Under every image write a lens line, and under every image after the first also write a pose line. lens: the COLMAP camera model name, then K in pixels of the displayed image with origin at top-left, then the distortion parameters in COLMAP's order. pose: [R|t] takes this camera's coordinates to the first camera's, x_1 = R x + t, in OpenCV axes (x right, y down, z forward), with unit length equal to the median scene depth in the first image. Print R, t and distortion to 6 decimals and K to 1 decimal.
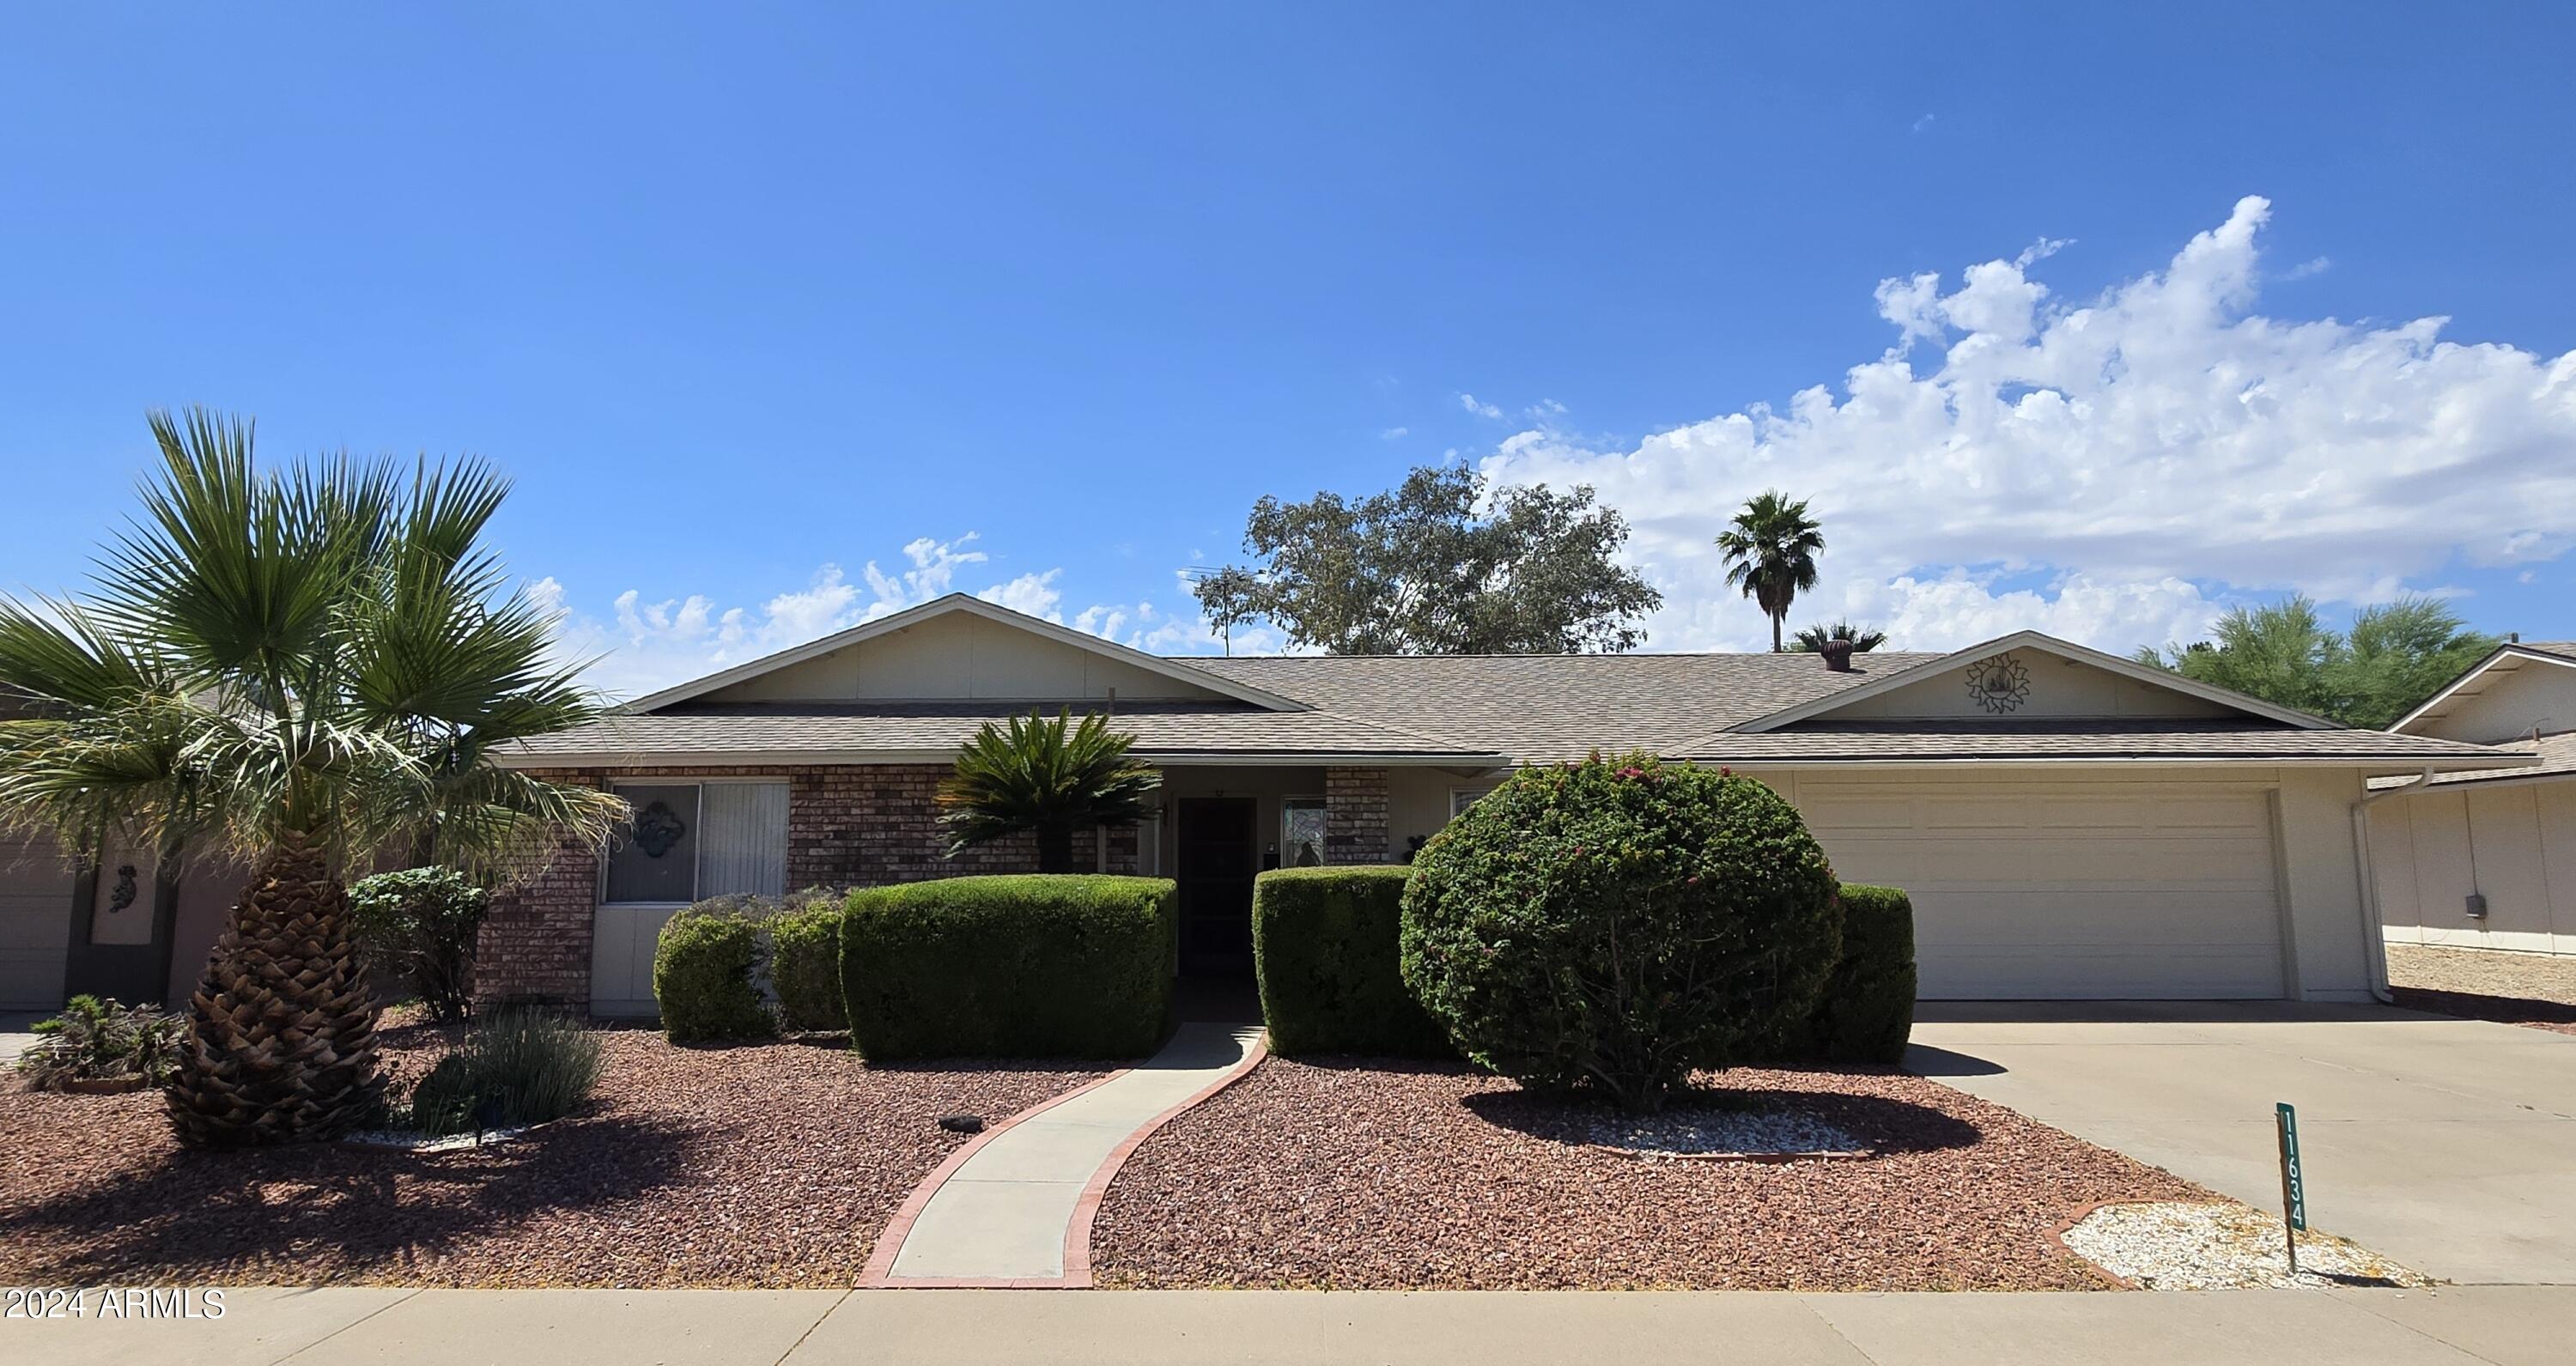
lens RADIAL K [[1516.0, 0, 1283.9], [0, 1516.0, 682.9], [0, 0, 1]] dist [-0.011614, -0.000296]
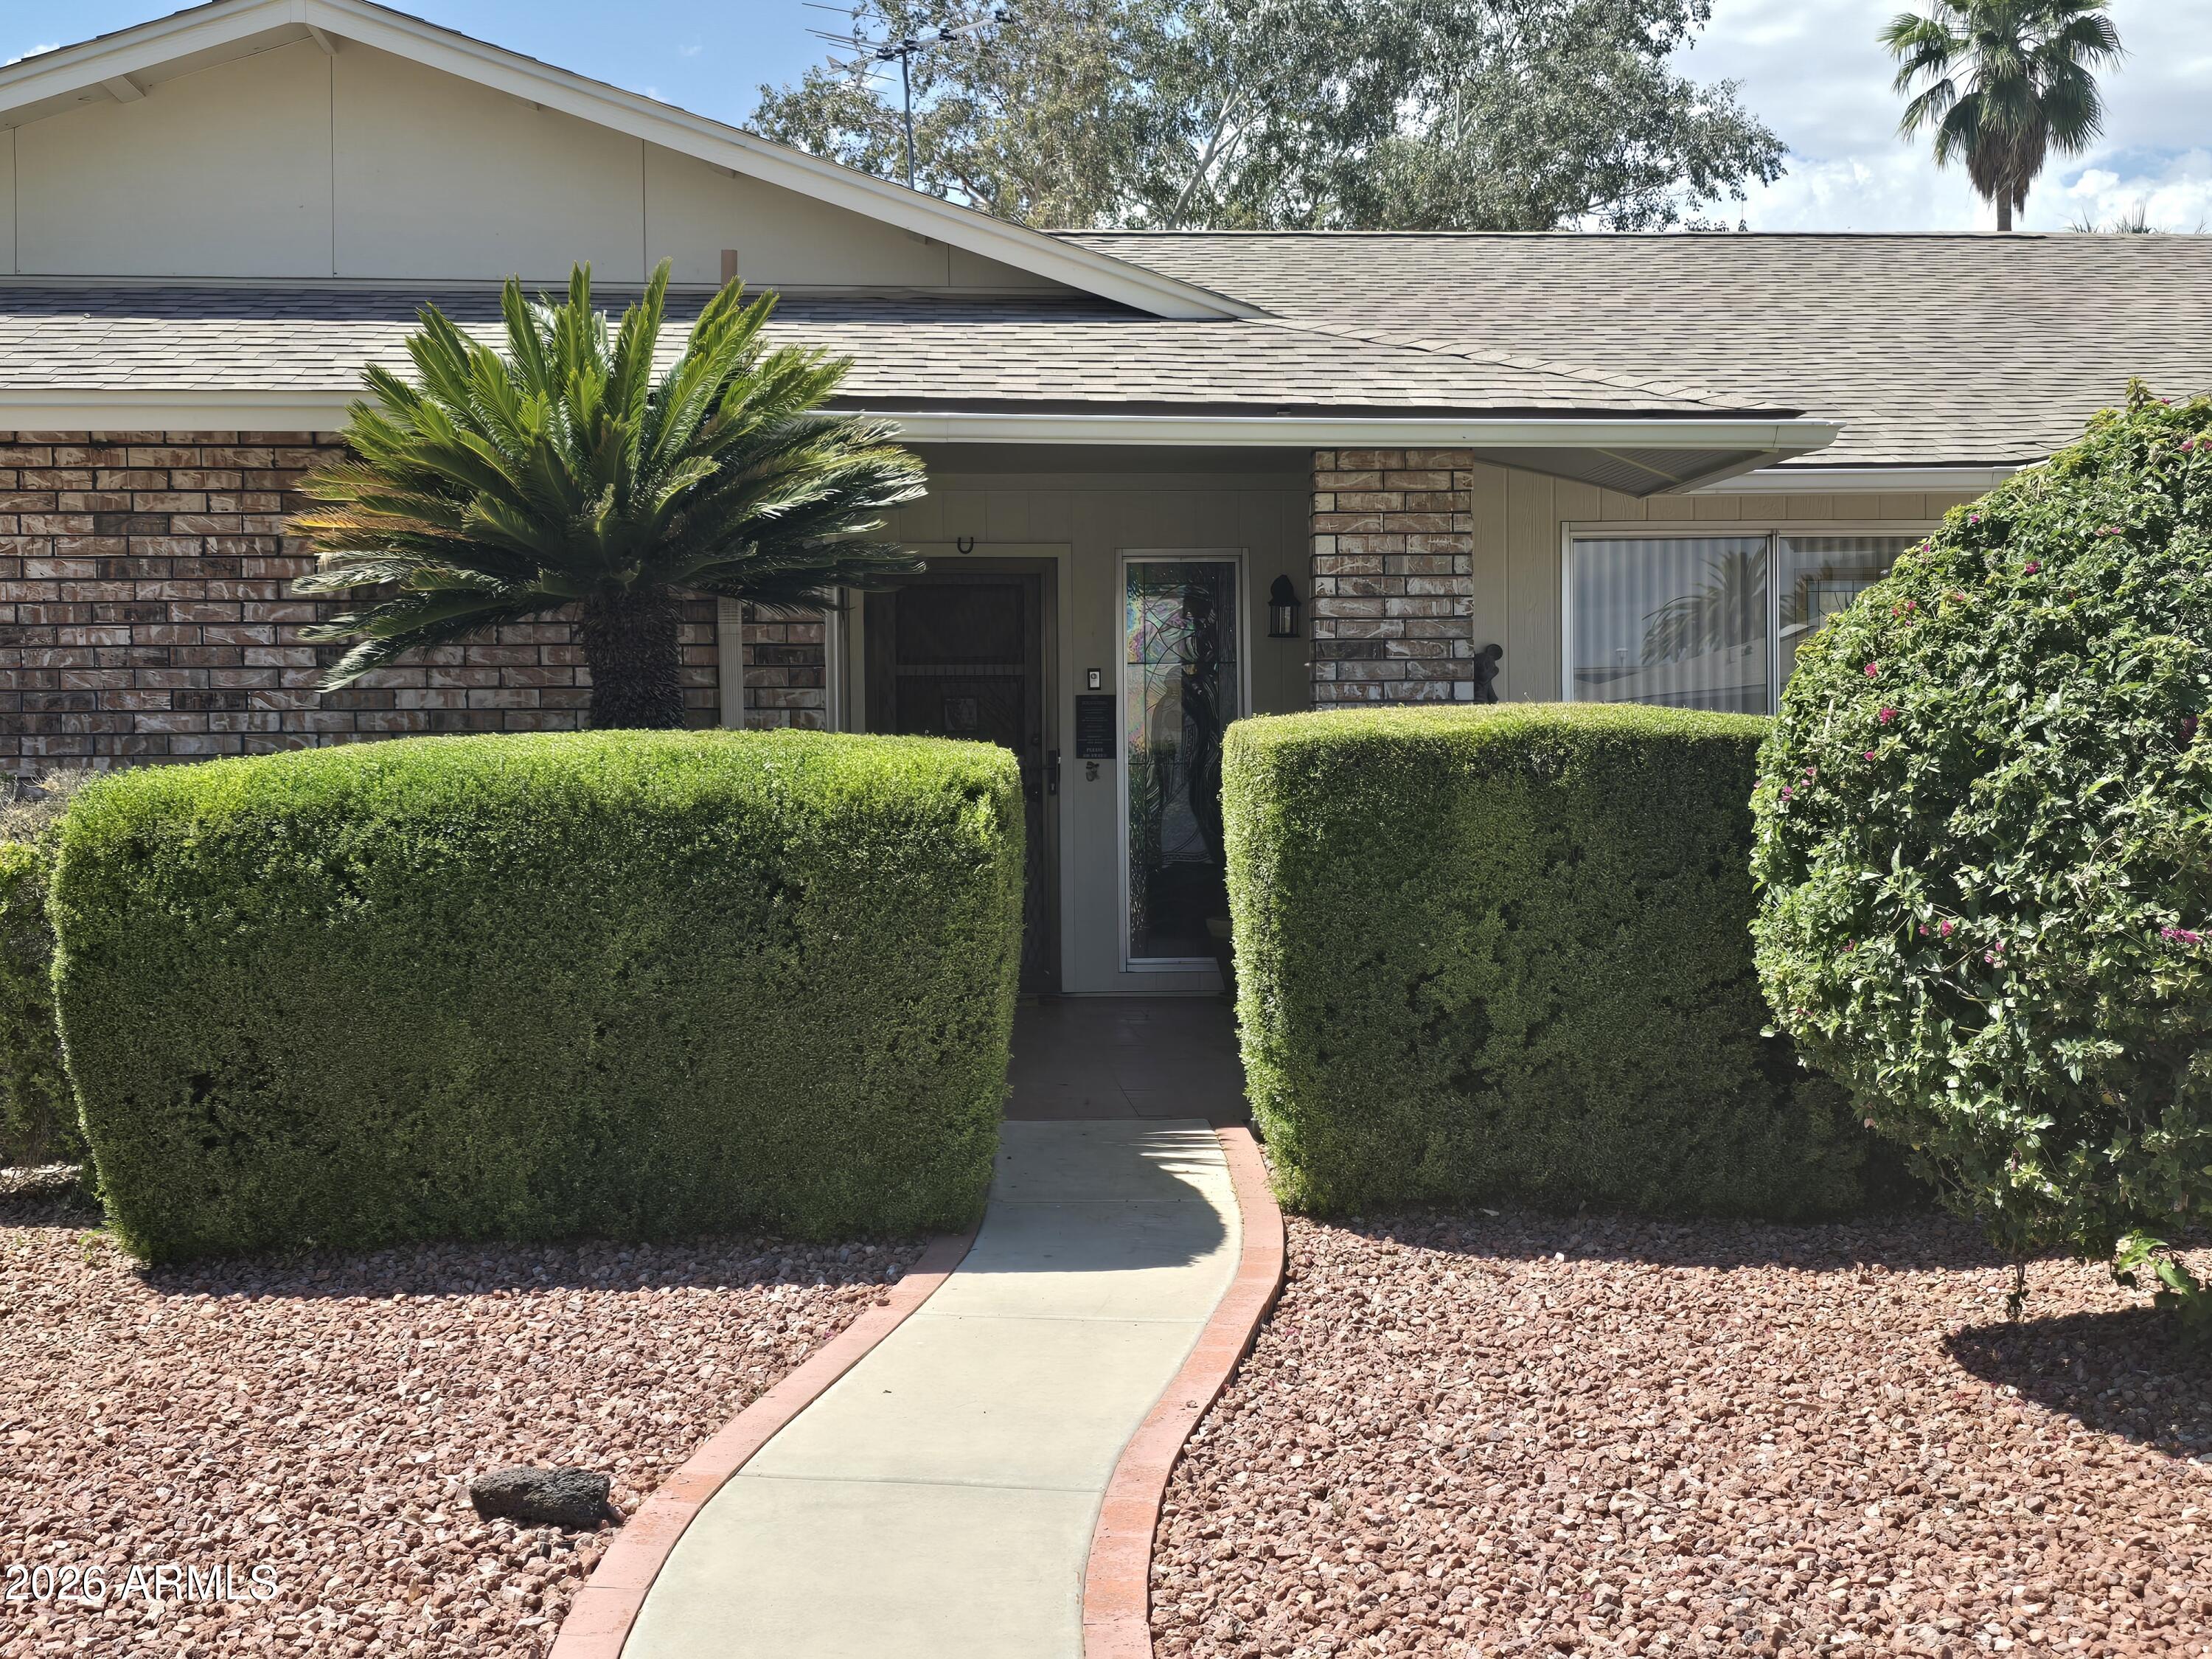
lens RADIAL K [[2835.2, 0, 1105.4], [0, 2835.2, 825.0], [0, 0, 1]] dist [0.066477, 0.000000]
pose [[0.992696, -0.007340, 0.120420, -0.118898], [-0.009935, 0.989784, 0.142227, 0.048081], [-0.120234, -0.142385, 0.982482, 0.300586]]
